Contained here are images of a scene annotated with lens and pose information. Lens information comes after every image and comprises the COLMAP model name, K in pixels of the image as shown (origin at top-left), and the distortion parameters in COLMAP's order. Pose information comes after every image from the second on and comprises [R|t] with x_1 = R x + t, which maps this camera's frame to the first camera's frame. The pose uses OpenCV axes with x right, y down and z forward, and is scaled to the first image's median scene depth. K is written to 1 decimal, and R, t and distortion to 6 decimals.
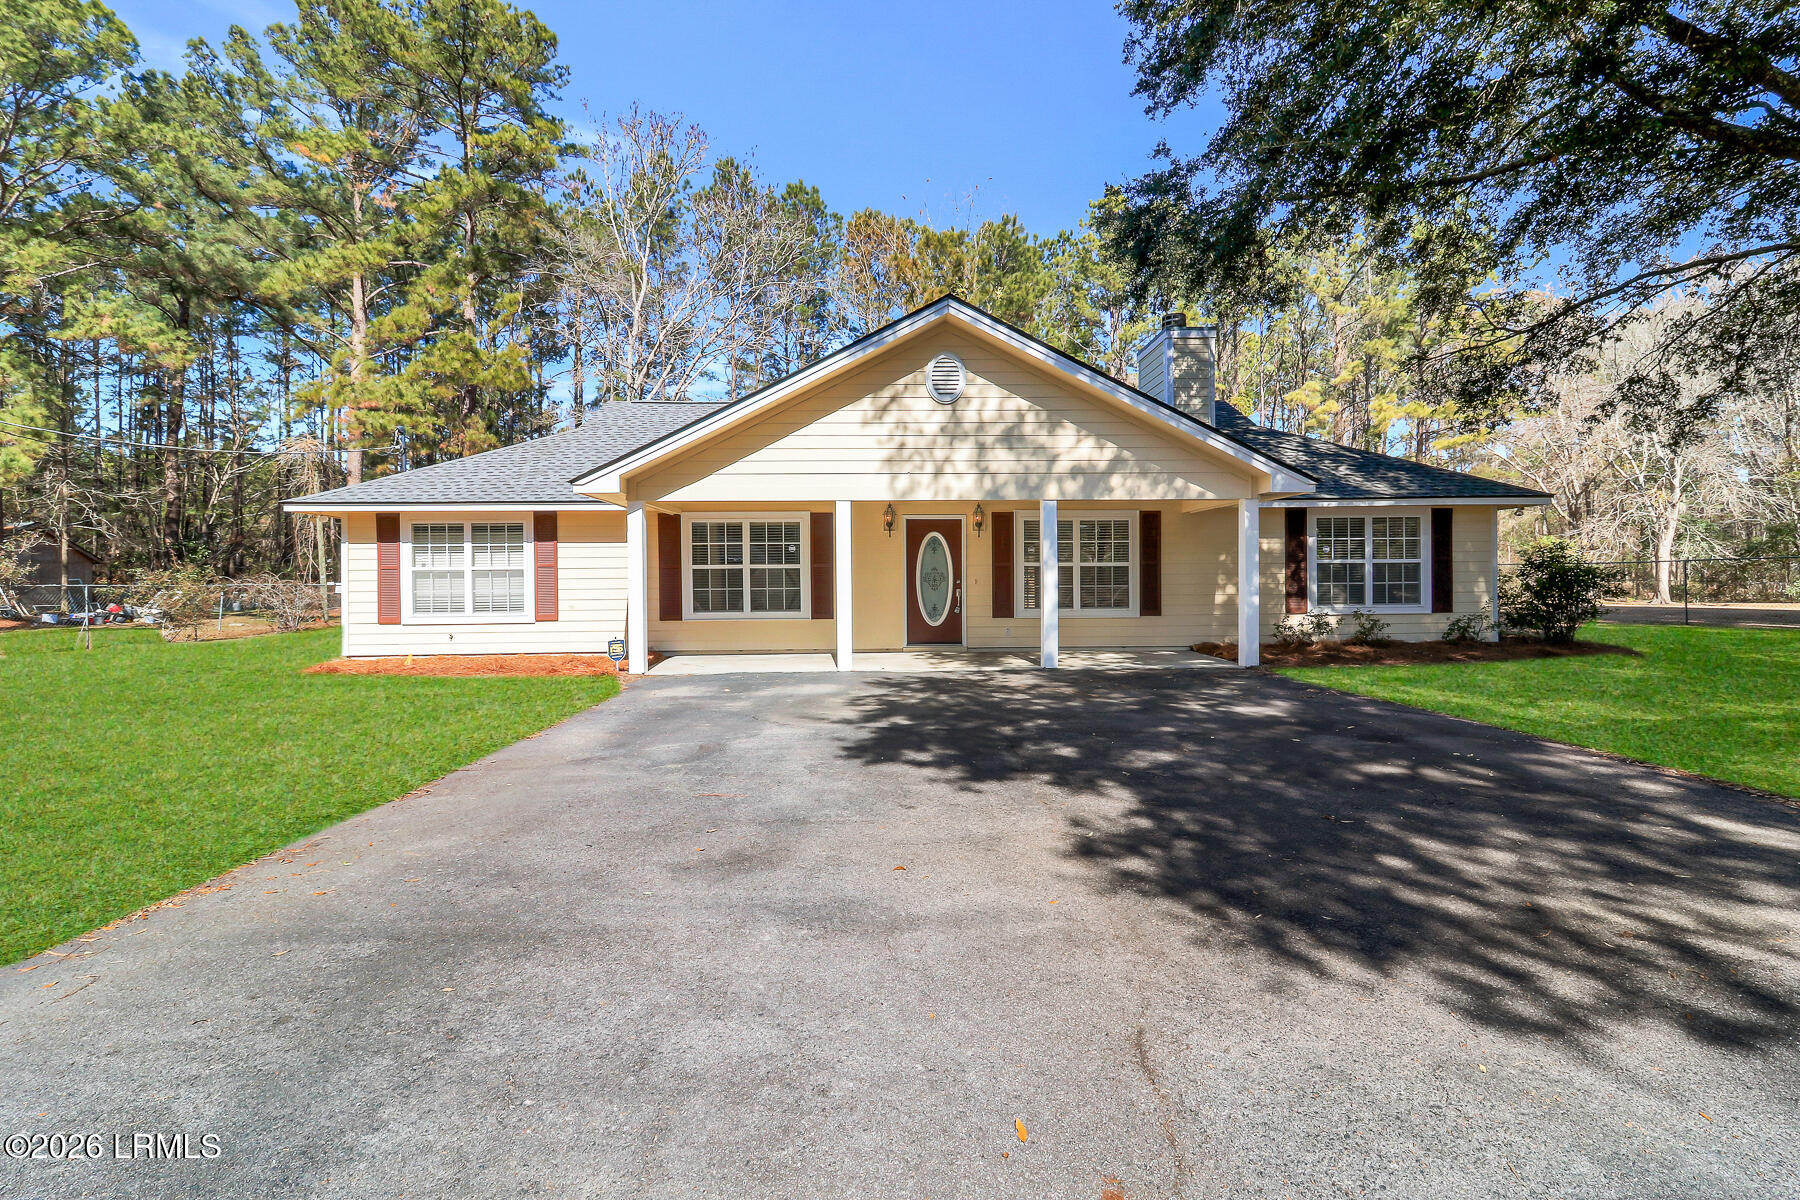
lens RADIAL K [[792.8, 0, 910.0], [0, 792.8, 574.7], [0, 0, 1]] dist [0.001191, -0.000496]
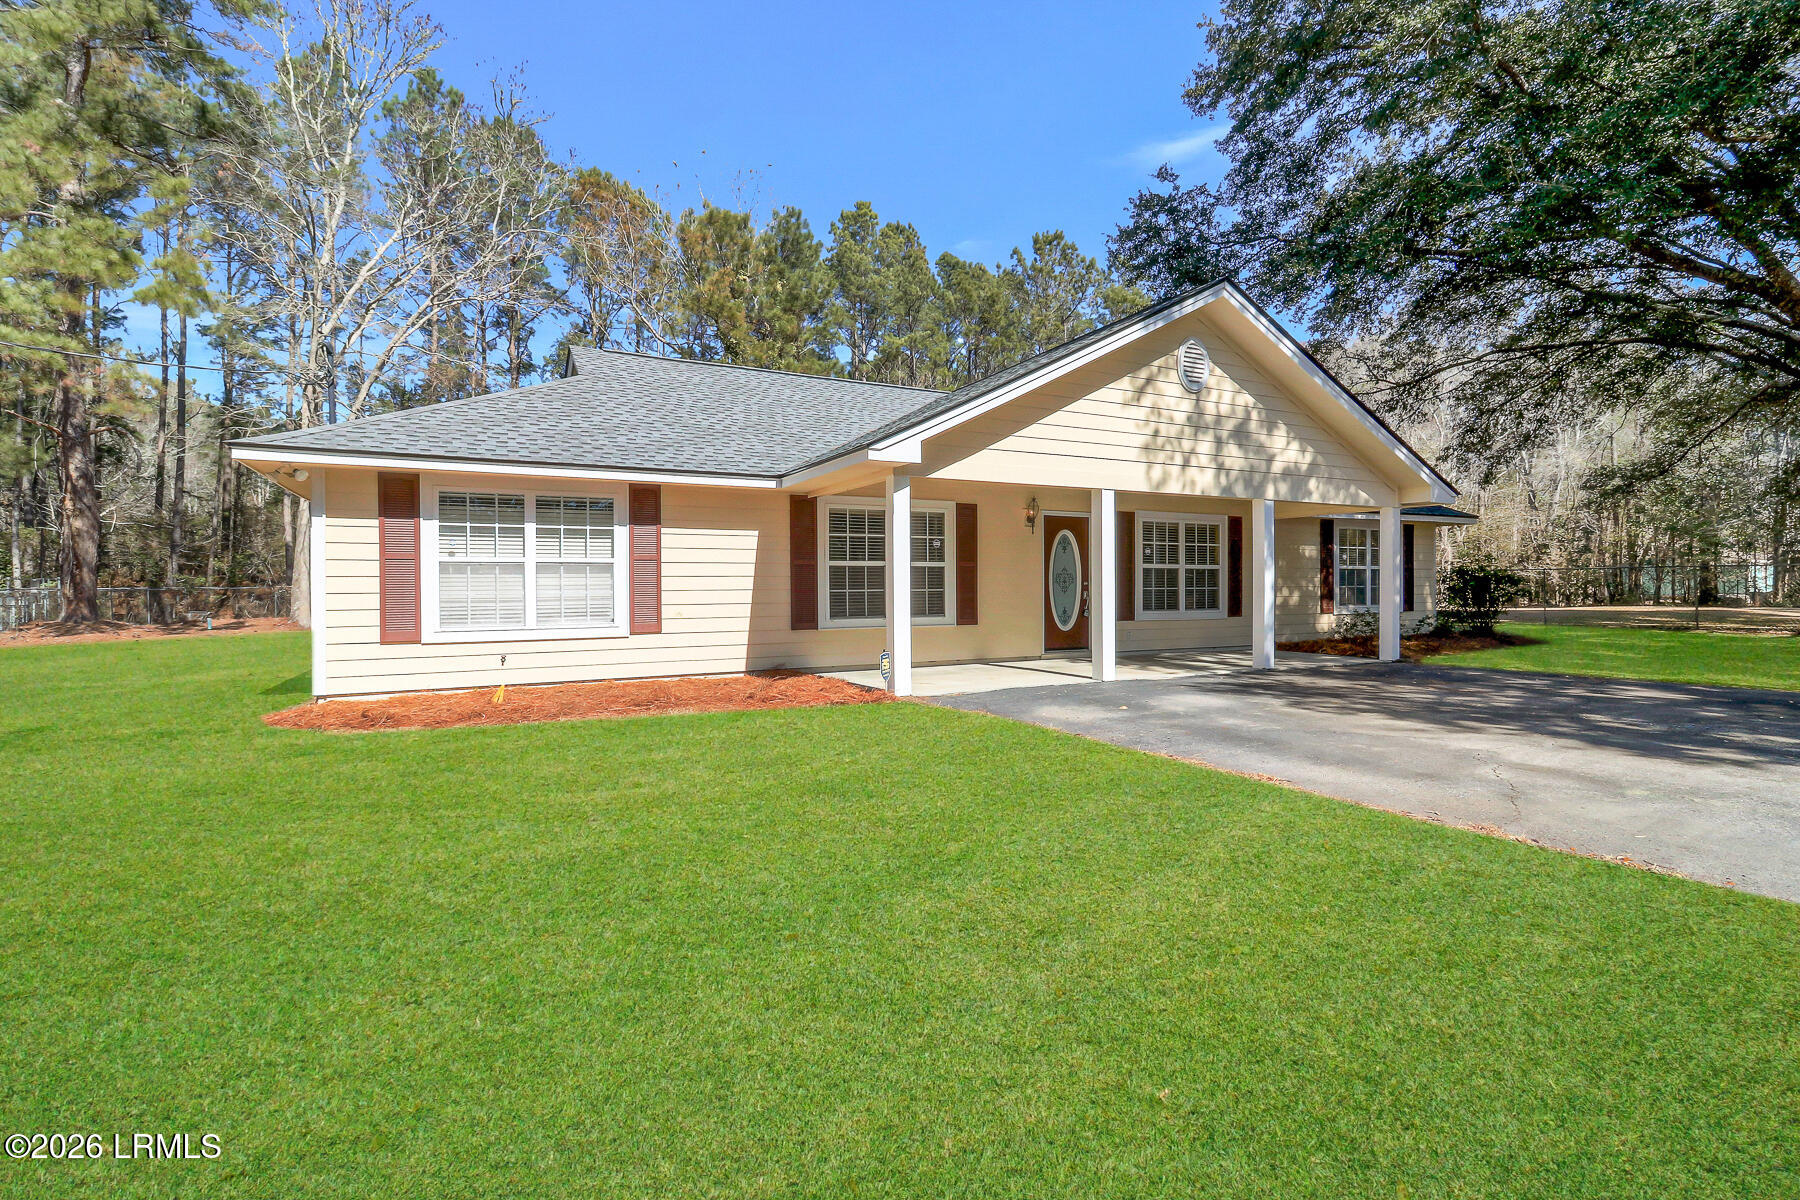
lens RADIAL K [[797.3, 0, 905.5], [0, 797.3, 582.5], [0, 0, 1]] dist [0.000987, -0.000055]
pose [[0.911532, 0.005793, 0.411187, -0.646112], [-0.005000, 0.999983, -0.003006, 0.014601], [-0.411198, 0.000684, 0.911546, 0.275088]]
